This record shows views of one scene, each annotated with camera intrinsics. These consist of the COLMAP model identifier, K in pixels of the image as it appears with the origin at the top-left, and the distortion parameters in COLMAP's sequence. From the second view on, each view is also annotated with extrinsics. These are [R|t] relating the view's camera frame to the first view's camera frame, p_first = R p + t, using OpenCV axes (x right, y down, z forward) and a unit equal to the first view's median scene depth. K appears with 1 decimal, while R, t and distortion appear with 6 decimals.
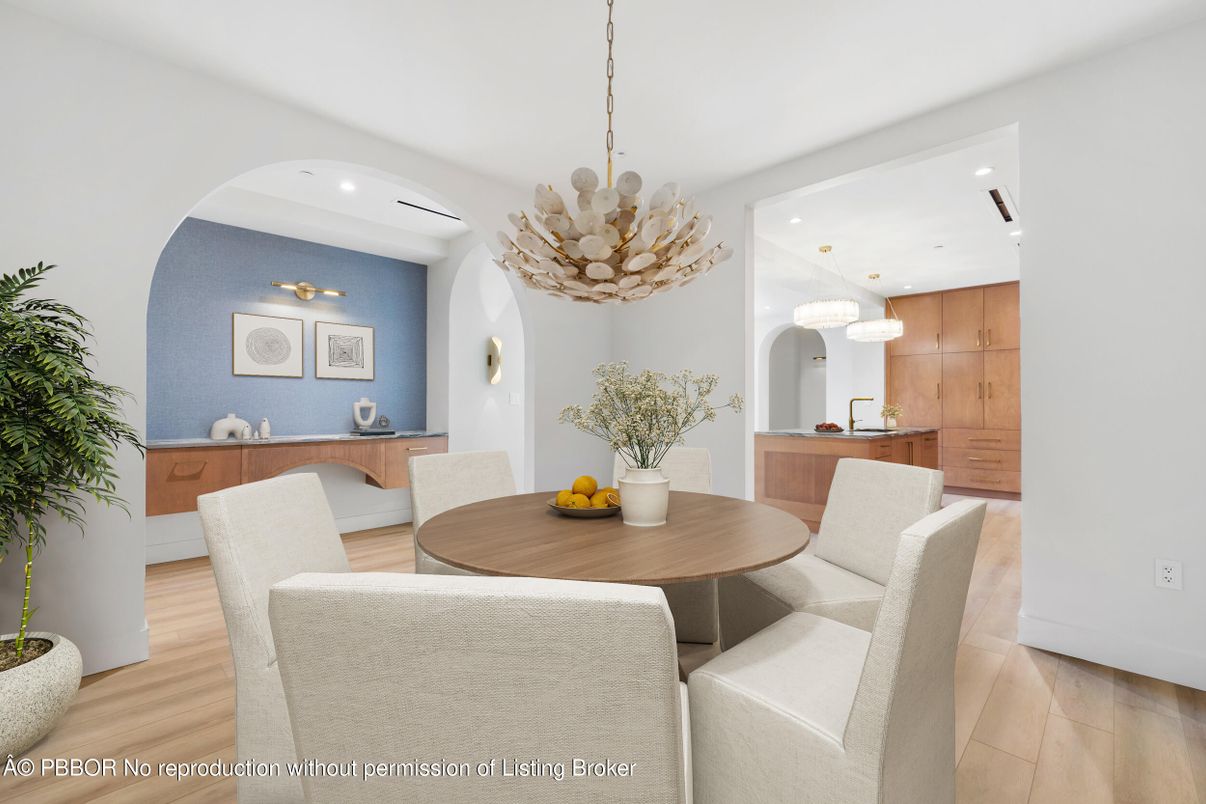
lens RADIAL K [[518.8, 0, 589.6], [0, 518.8, 401.5], [0, 0, 1]] dist [-0.000397, -0.000014]
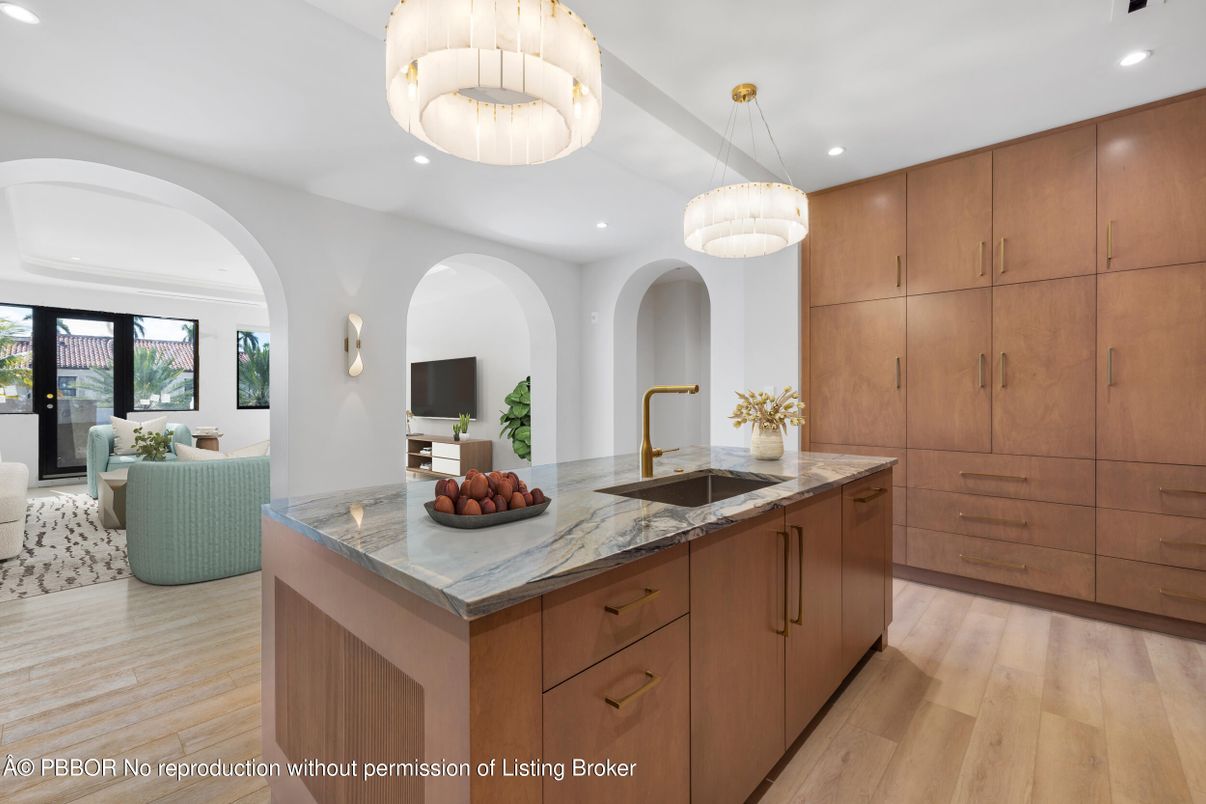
lens RADIAL K [[512.4, 0, 604.3], [0, 512.4, 397.5], [0, 0, 1]] dist [-0.000395, -0.000030]
pose [[0.998851, -0.002031, 0.047881, 0.392052], [0.001573, 0.999953, 0.009595, -0.002419], [-0.047898, -0.009509, 0.998807, 0.559478]]
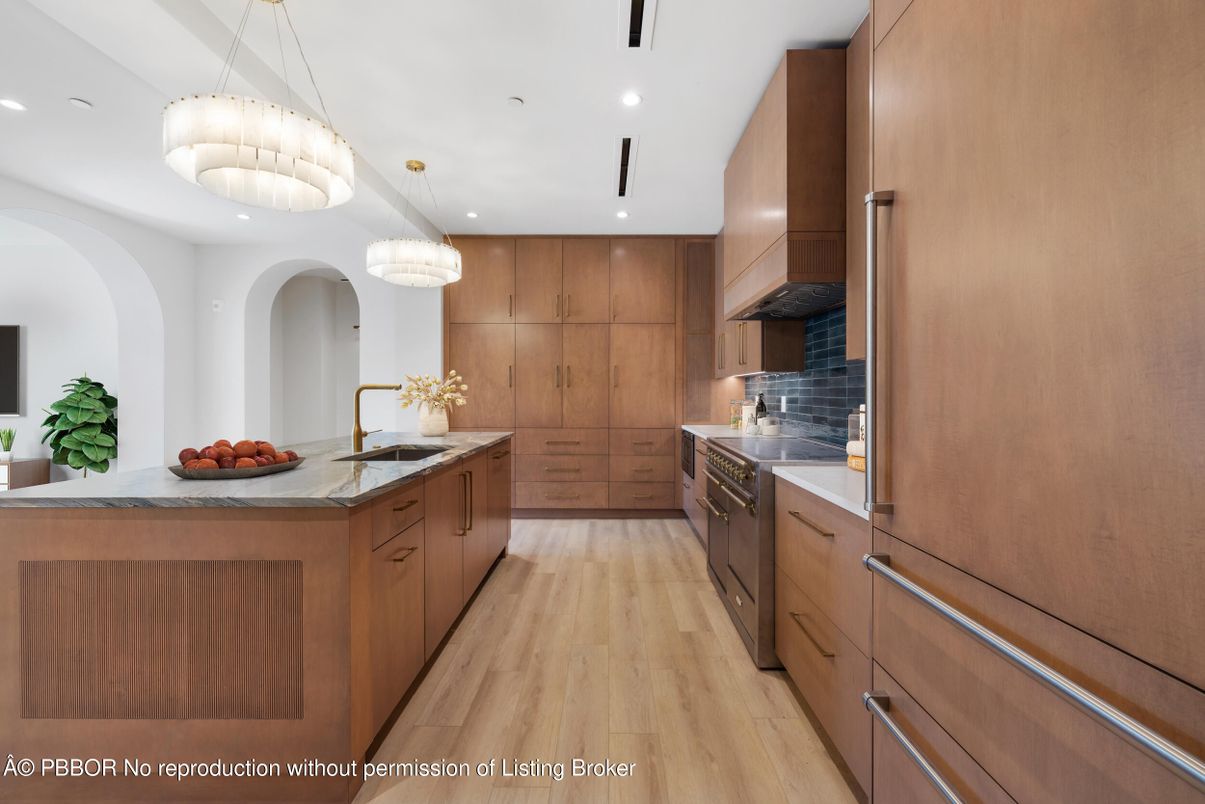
lens RADIAL K [[512.0, 0, 603.8], [0, 512.0, 397.5], [0, 0, 1]] dist [-0.000395, -0.000030]
pose [[0.710762, -0.006742, 0.703400, 0.286378], [-0.006506, 0.999848, 0.016158, -0.003480], [-0.703403, -0.016061, 0.710610, 0.436818]]
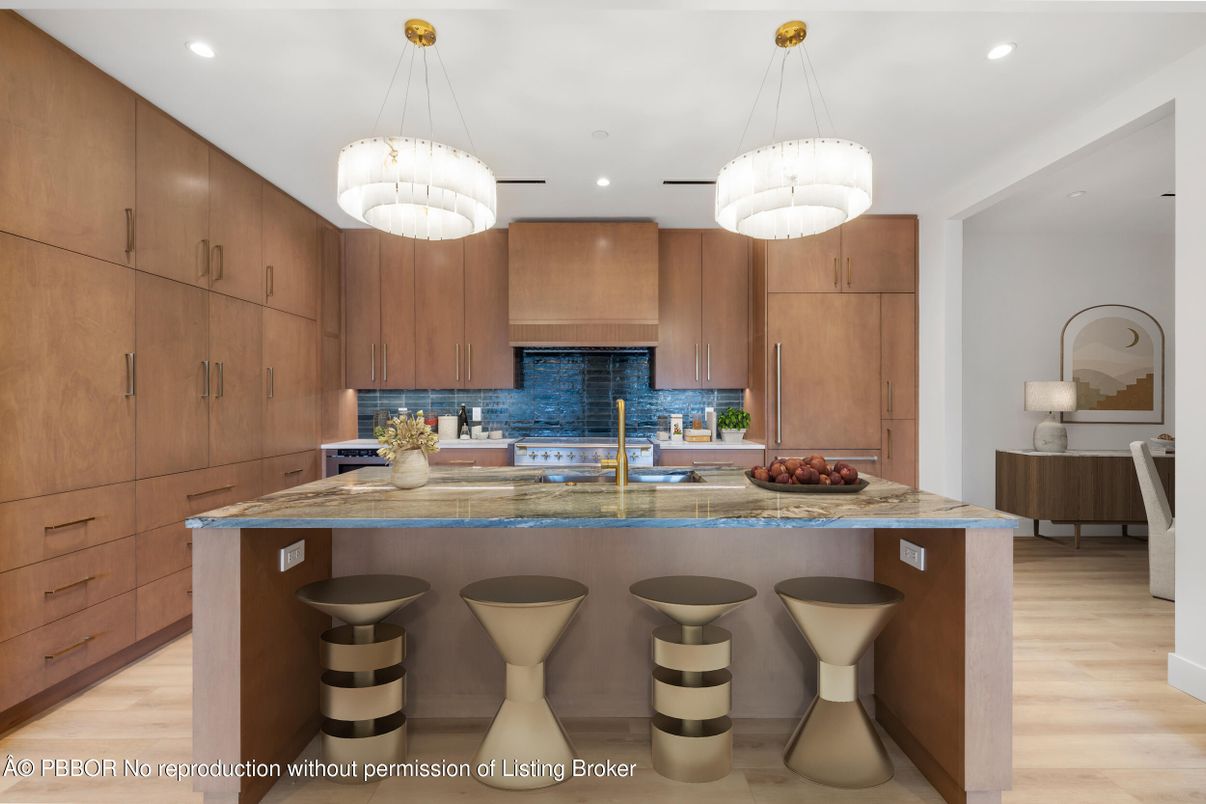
lens RADIAL K [[506.6, 0, 598.0], [0, 506.6, 399.0], [0, 0, 1]] dist [0.001749, 0.000493]
pose [[-0.715737, 0.001238, 0.698369, 0.225911], [-0.007309, 0.999930, -0.009263, -0.003817], [-0.698332, -0.011734, -0.715678, 1.081062]]
